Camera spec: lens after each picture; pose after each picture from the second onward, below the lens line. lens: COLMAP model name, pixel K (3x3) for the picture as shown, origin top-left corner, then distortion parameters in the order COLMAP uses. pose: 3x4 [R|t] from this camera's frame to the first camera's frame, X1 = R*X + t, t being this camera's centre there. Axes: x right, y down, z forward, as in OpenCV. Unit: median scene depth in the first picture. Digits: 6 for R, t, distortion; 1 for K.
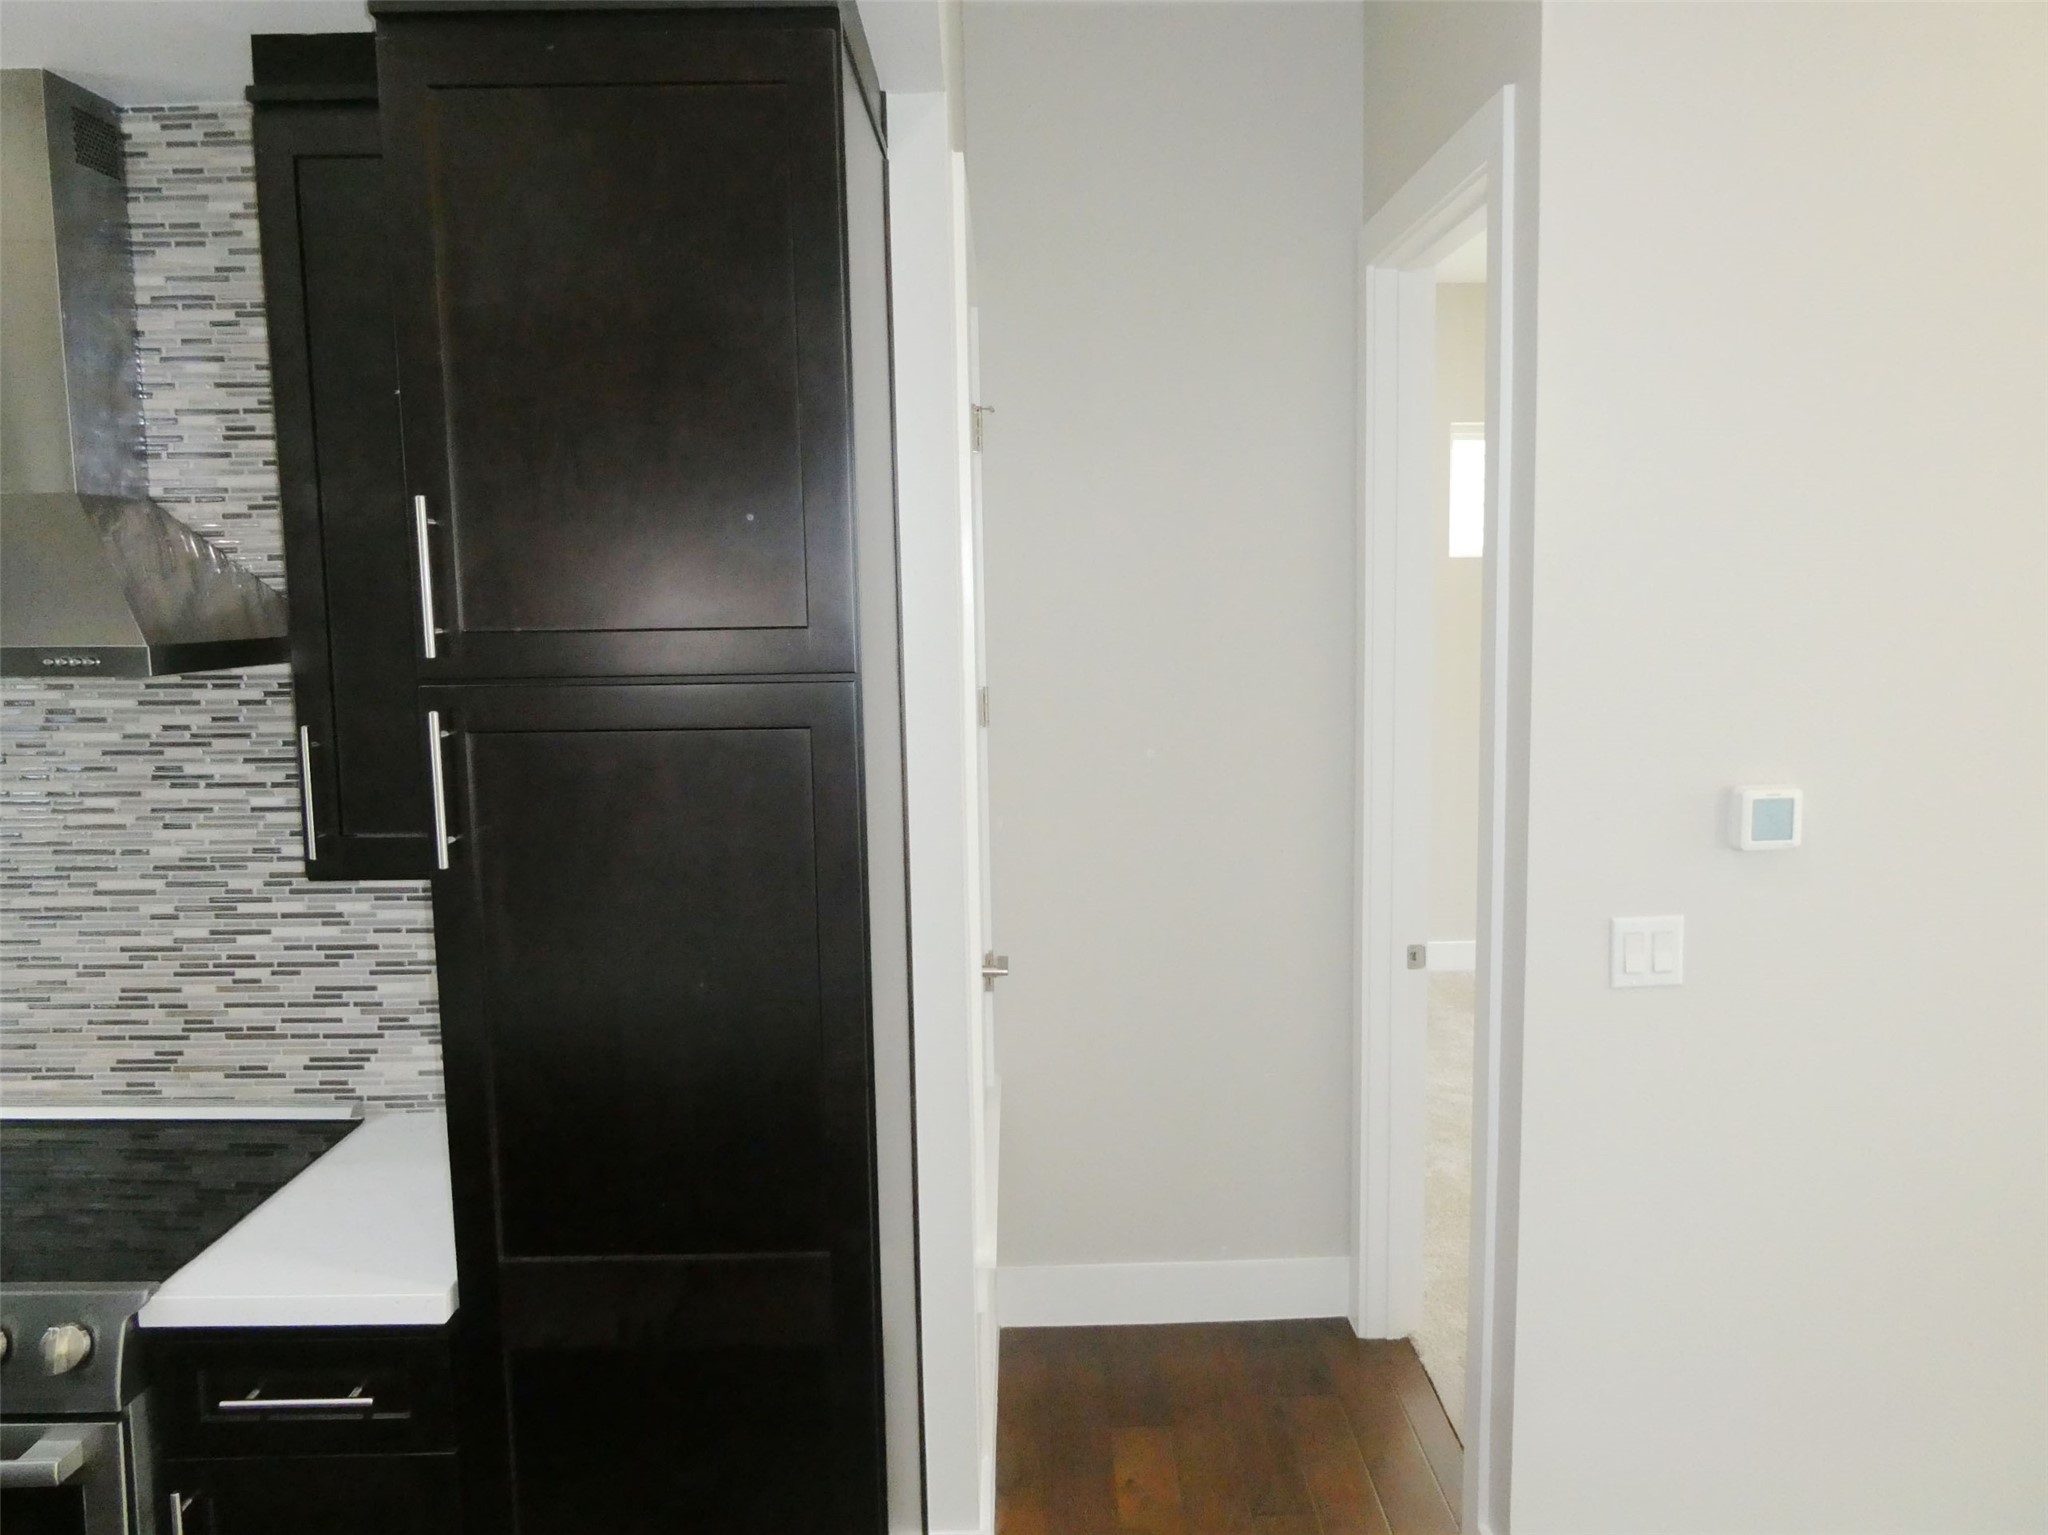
lens RADIAL K [[1475.1, 0, 1024.0], [0, 1475.1, 767.5], [0, 0, 1]] dist [0.003211, 0.000121]
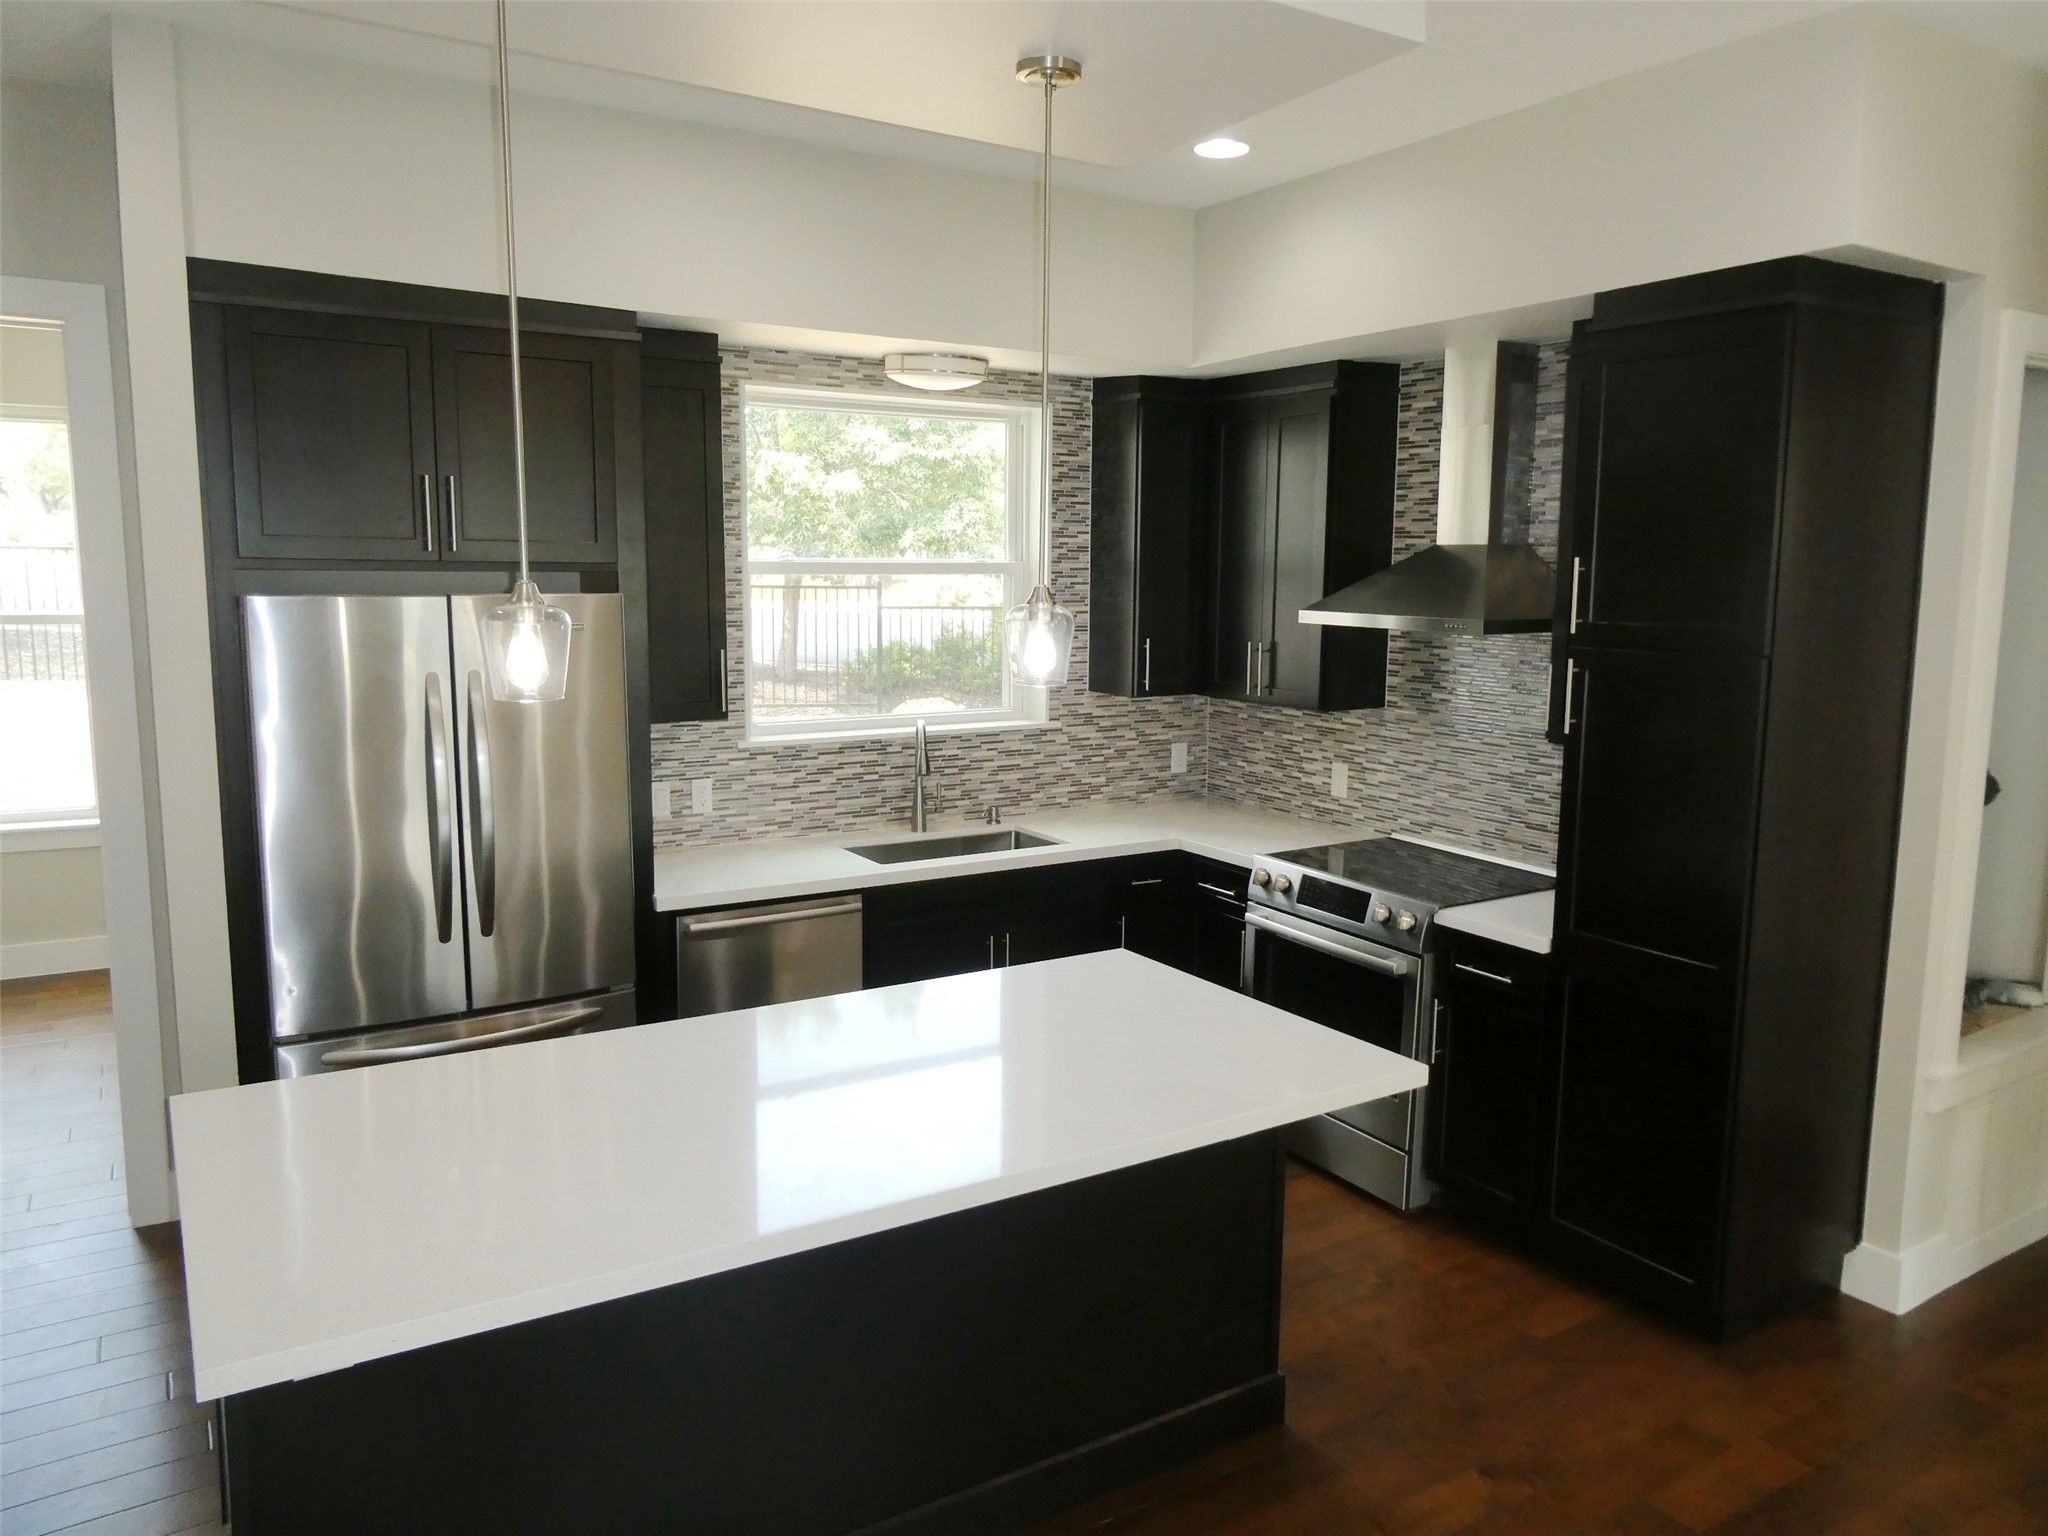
lens RADIAL K [[1419.7, 0, 1033.0], [0, 1419.7, 739.3], [0, 0, 1]] dist [-0.001010, -0.002412]
pose [[0.521355, 0.118318, -0.845097, 0.678683], [-0.112752, 0.991209, 0.069216, 0.016391], [0.845858, 0.059200, 0.530113, -0.526581]]
